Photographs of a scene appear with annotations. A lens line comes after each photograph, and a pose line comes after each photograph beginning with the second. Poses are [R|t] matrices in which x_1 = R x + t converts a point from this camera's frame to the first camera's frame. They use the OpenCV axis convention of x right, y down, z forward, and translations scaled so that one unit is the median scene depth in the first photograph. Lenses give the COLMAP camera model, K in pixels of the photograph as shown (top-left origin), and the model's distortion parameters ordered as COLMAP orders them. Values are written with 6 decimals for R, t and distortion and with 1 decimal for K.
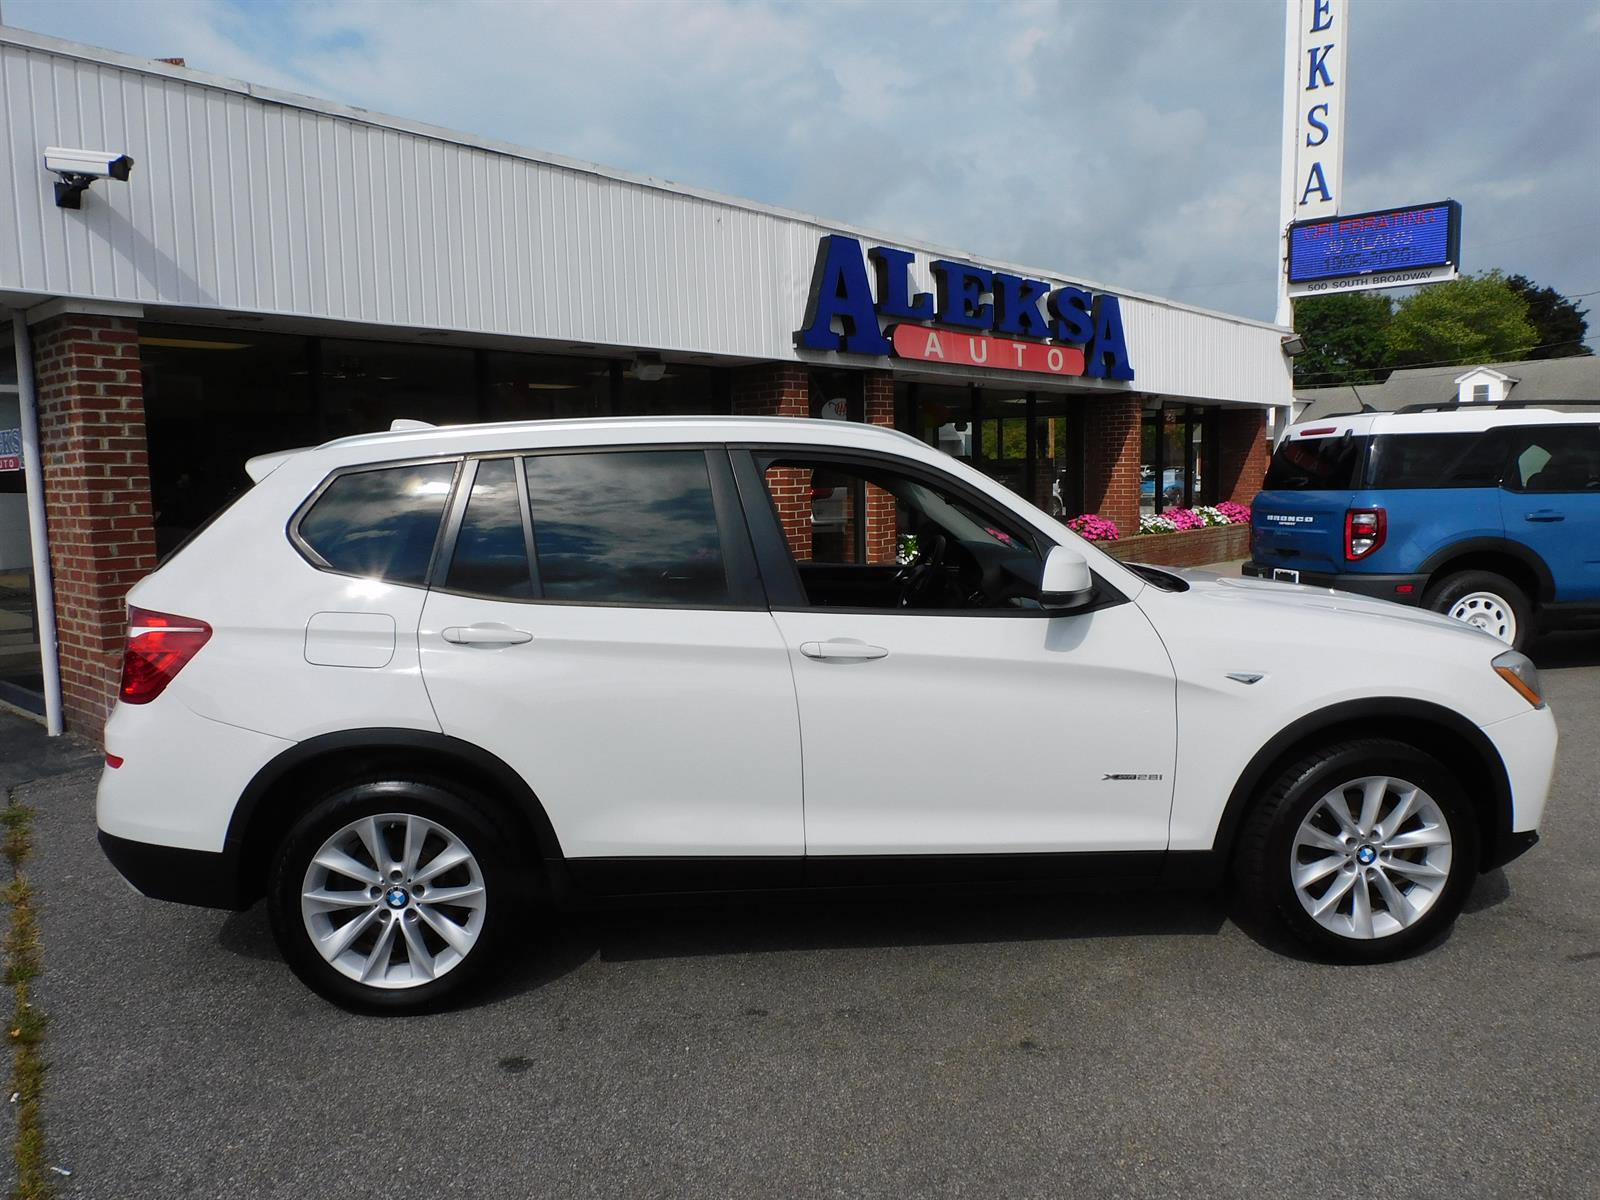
lens RADIAL K [[1141.1, 0, 802.7], [0, 1141.1, 598.6], [0, 0, 1]] dist [0.002634, -0.007070]
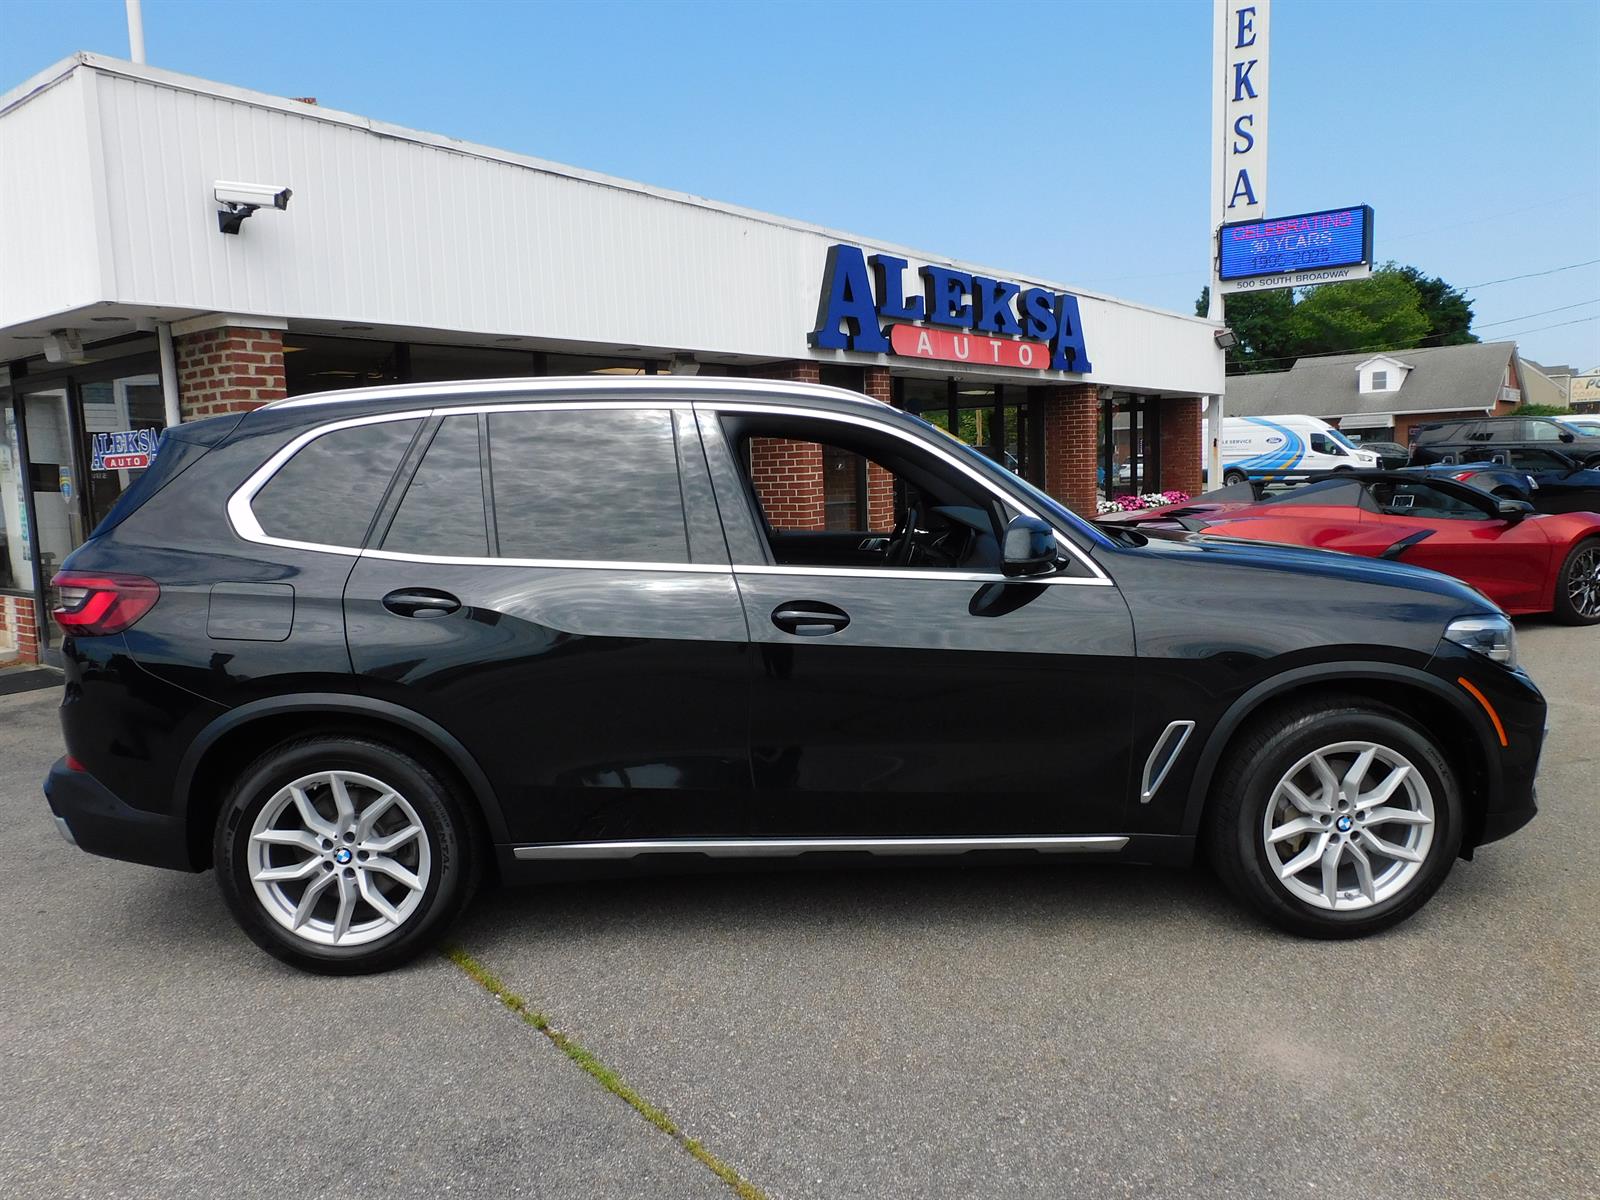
lens RADIAL K [[1139.4, 0, 800.0], [0, 1139.4, 600.0], [0, 0, 1]] dist [-0.004204, -0.004155]
pose [[0.997543, -0.021791, 0.066577, -0.077513], [0.021193, 0.999729, 0.009677, 0.010553], [-0.066769, -0.008243, 0.997734, -0.079527]]
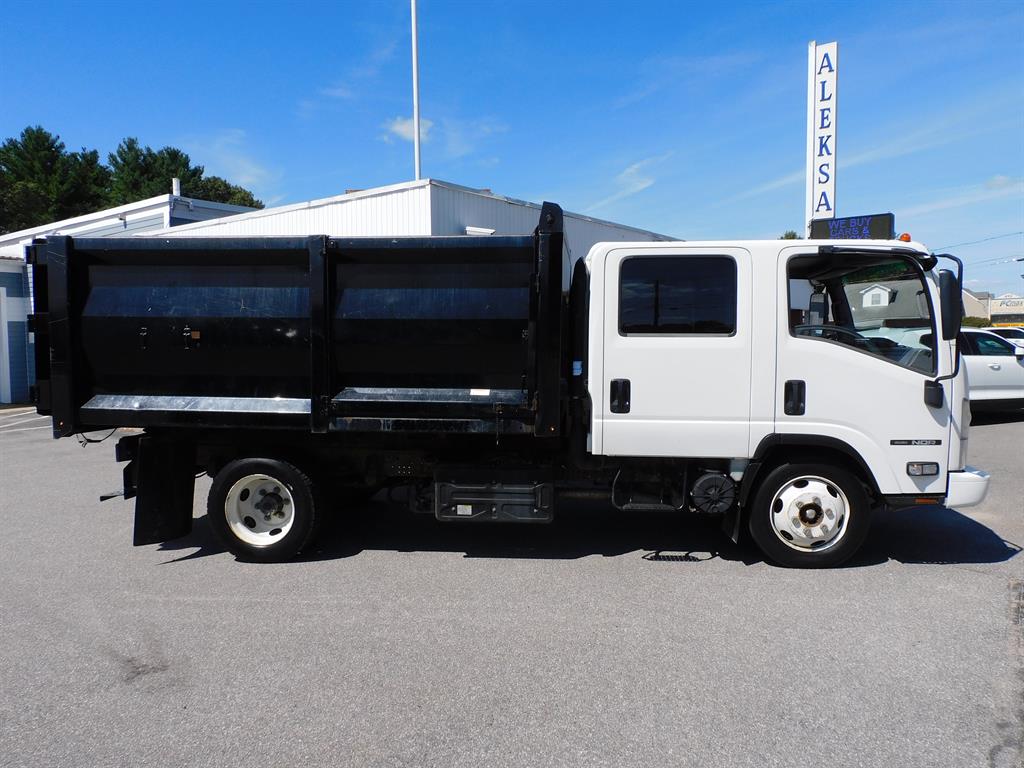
lens RADIAL K [[730.3, 0, 513.8], [0, 730.3, 383.1], [0, 0, 1]] dist [0.002634, -0.007070]
pose [[0.996322, -0.000207, 0.085693, -0.327206], [0.004771, 0.998580, -0.053058, 0.036064], [-0.085561, 0.053272, 0.994908, -0.350225]]
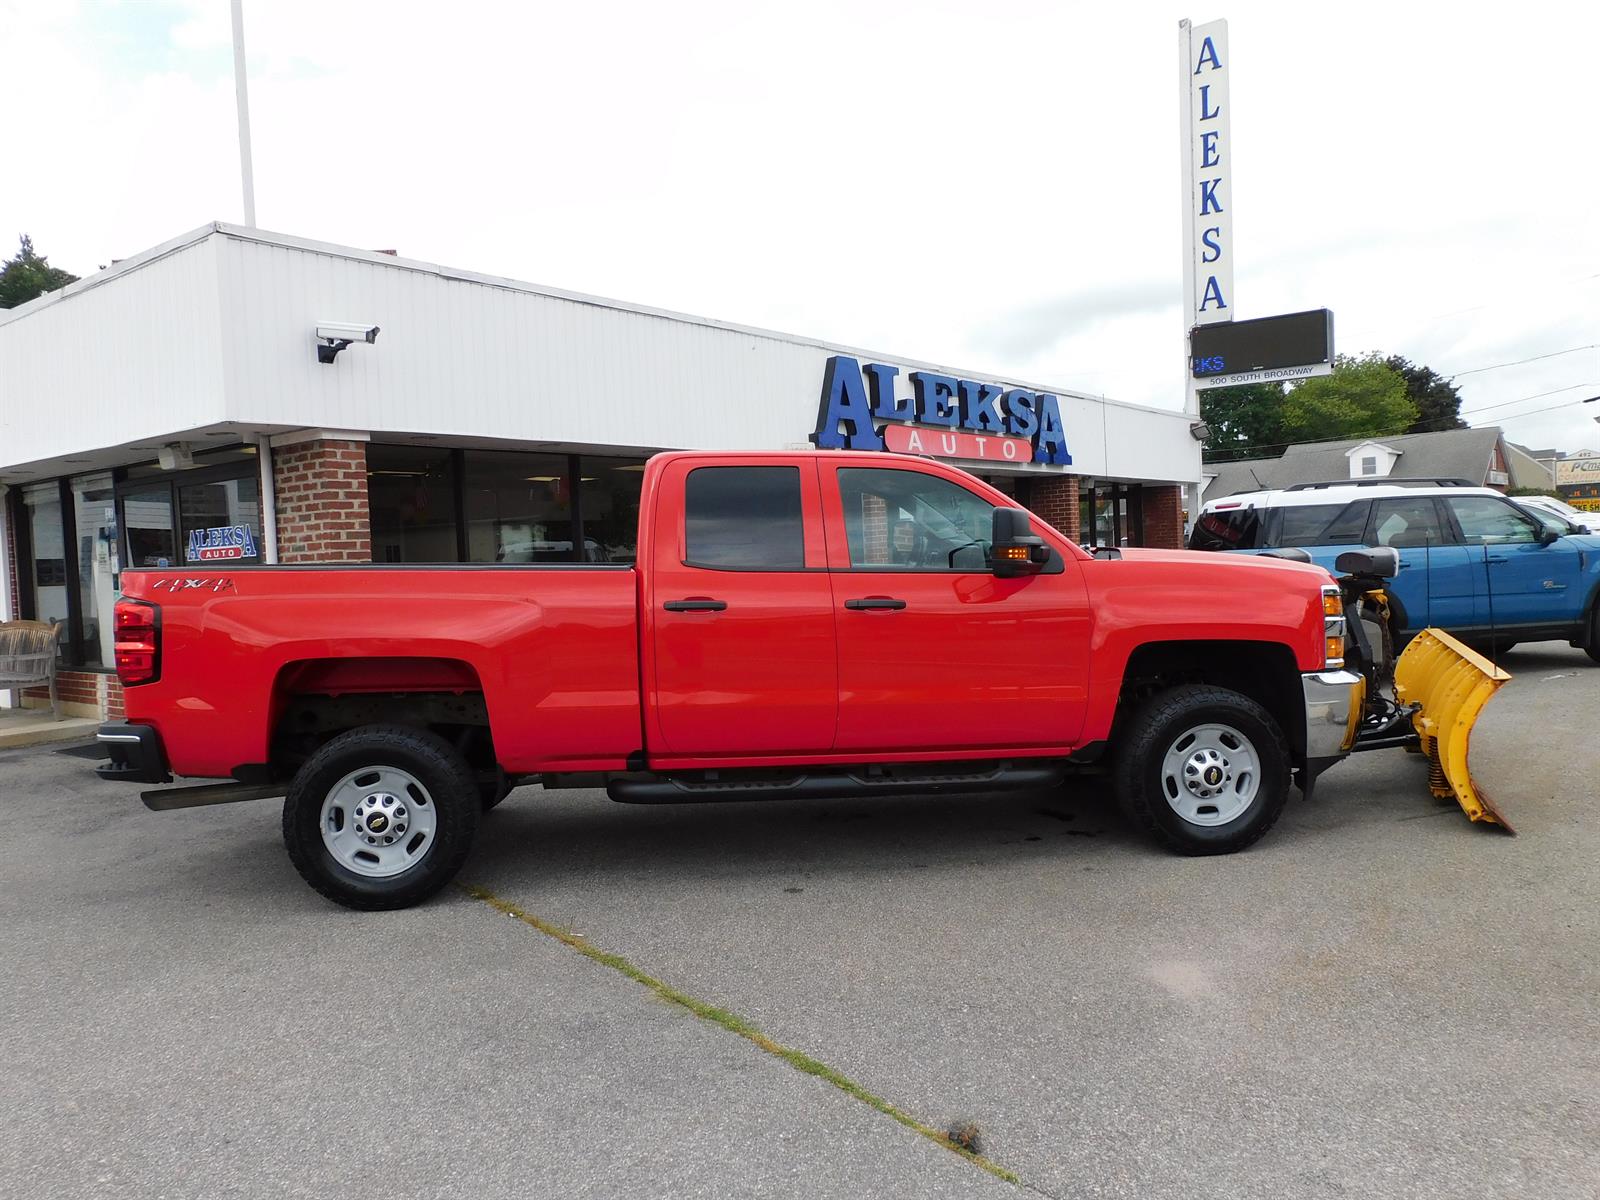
lens RADIAL K [[1139.1, 0, 802.0], [0, 1139.1, 604.5], [0, 0, 1]] dist [-0.003073, -0.003659]
pose [[0.997528, -0.026189, 0.065215, -0.083454], [0.030336, 0.997525, -0.063437, 0.022730], [-0.063392, 0.065258, 0.995853, -0.175271]]
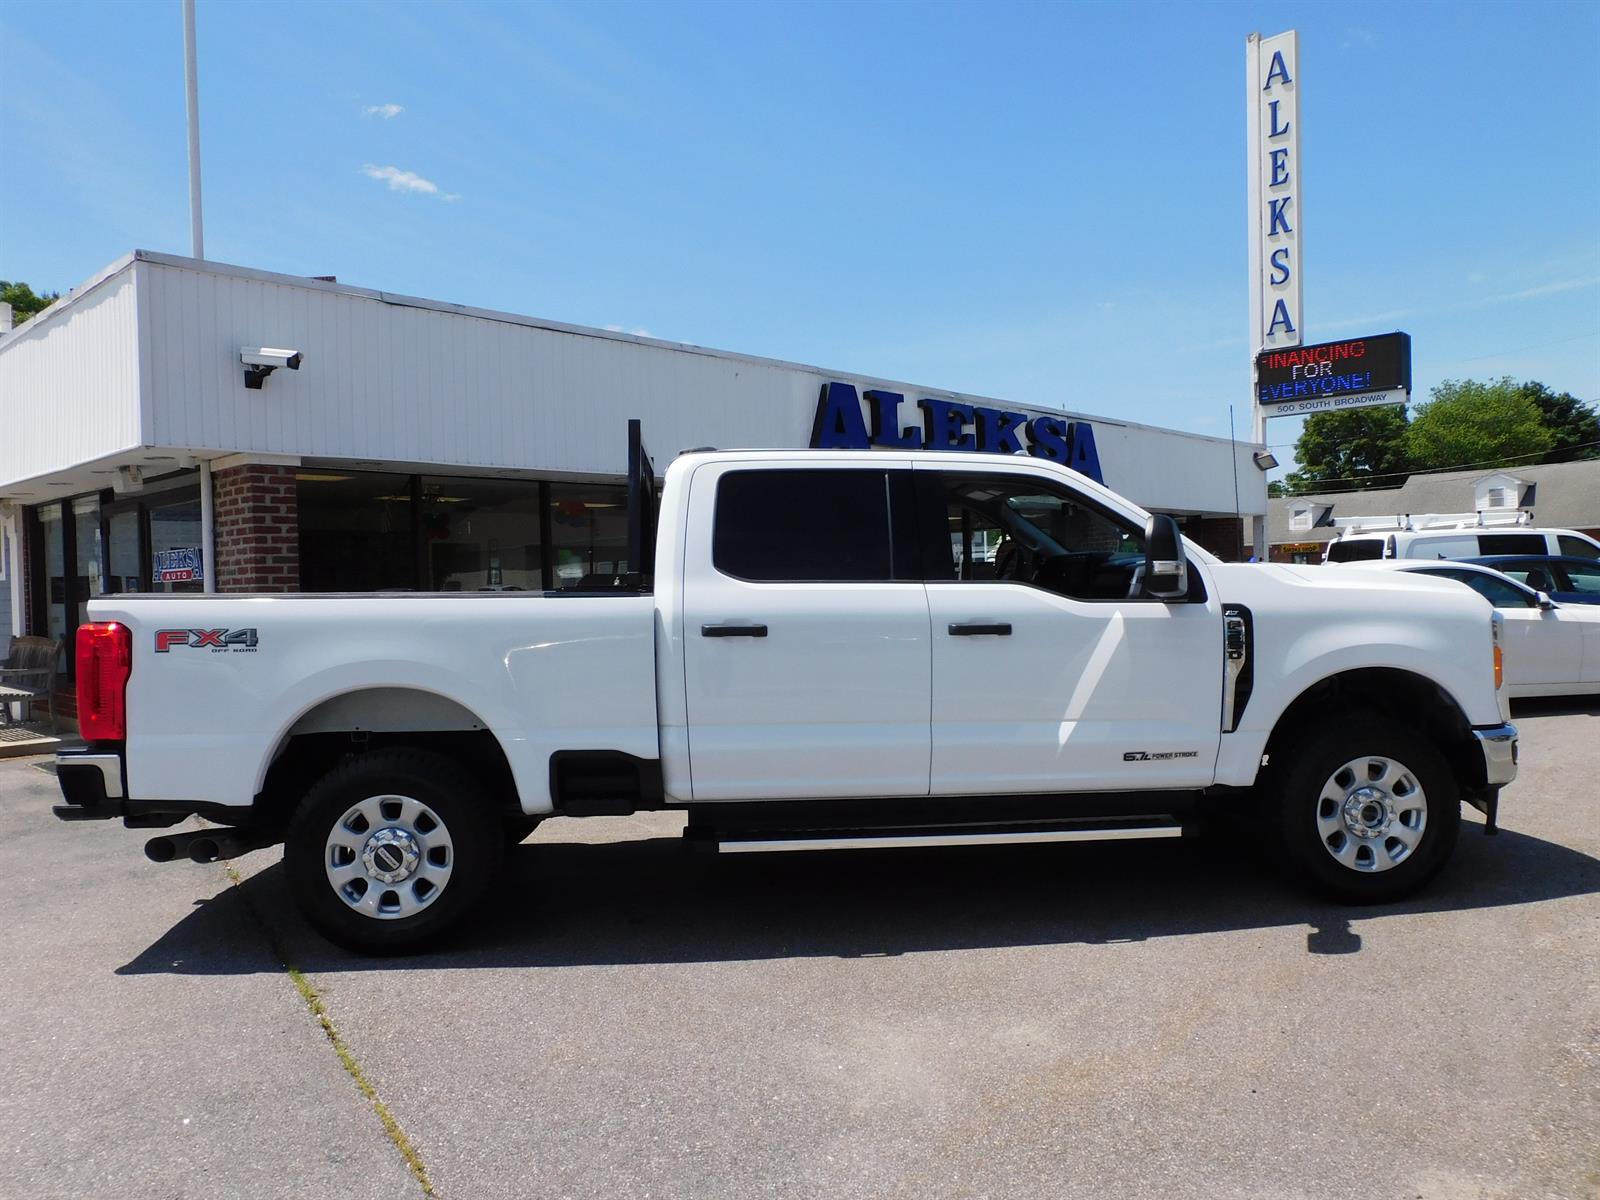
lens RADIAL K [[1137.6, 0, 799.7], [0, 1137.6, 602.6], [0, 0, 1]] dist [0.000217, -0.008979]
pose [[0.999434, -0.005868, -0.033132, 0.025529], [0.002891, 0.996008, -0.089215, 0.017231], [0.033523, 0.089068, 0.995461, -0.148282]]
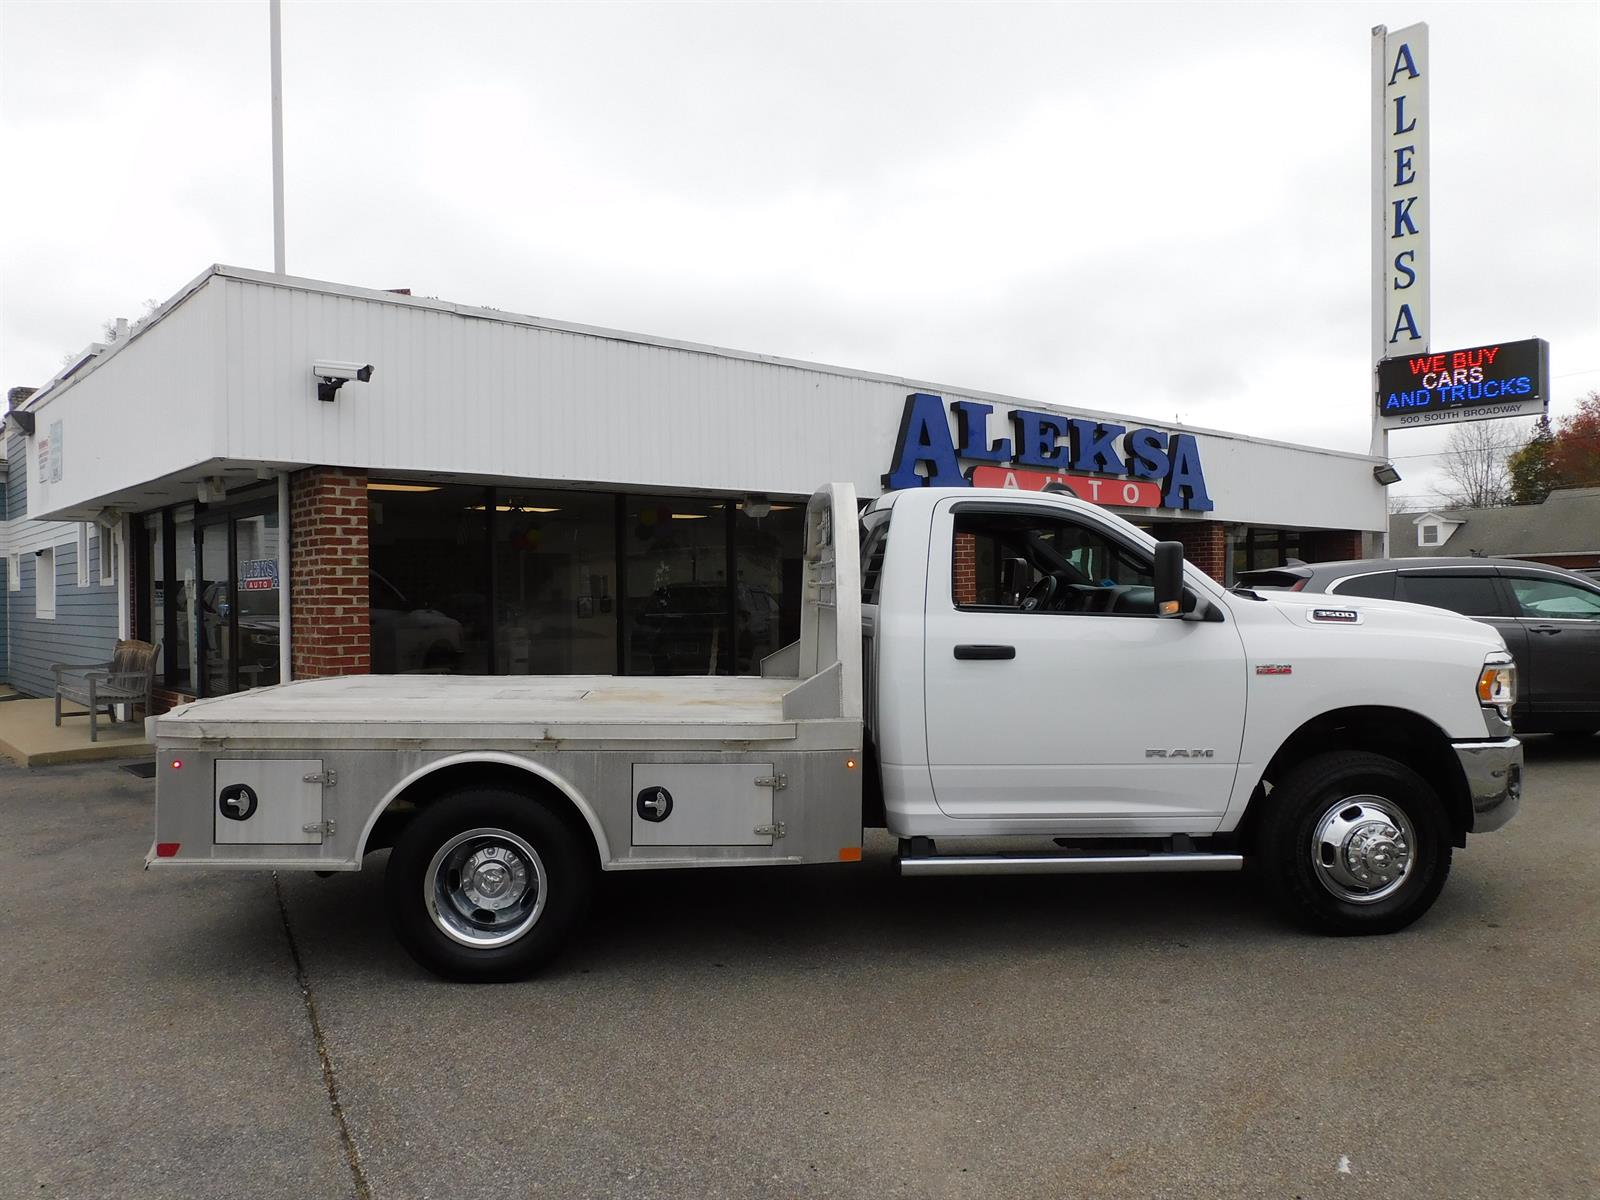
lens RADIAL K [[1137.6, 0, 799.7], [0, 1137.6, 602.6], [0, 0, 1]] dist [0.000217, -0.008979]
pose [[0.992108, 0.008558, -0.125094, 0.045821], [-0.020881, 0.995013, -0.097530, 0.010093], [0.123635, 0.099373, 0.987340, -0.123705]]
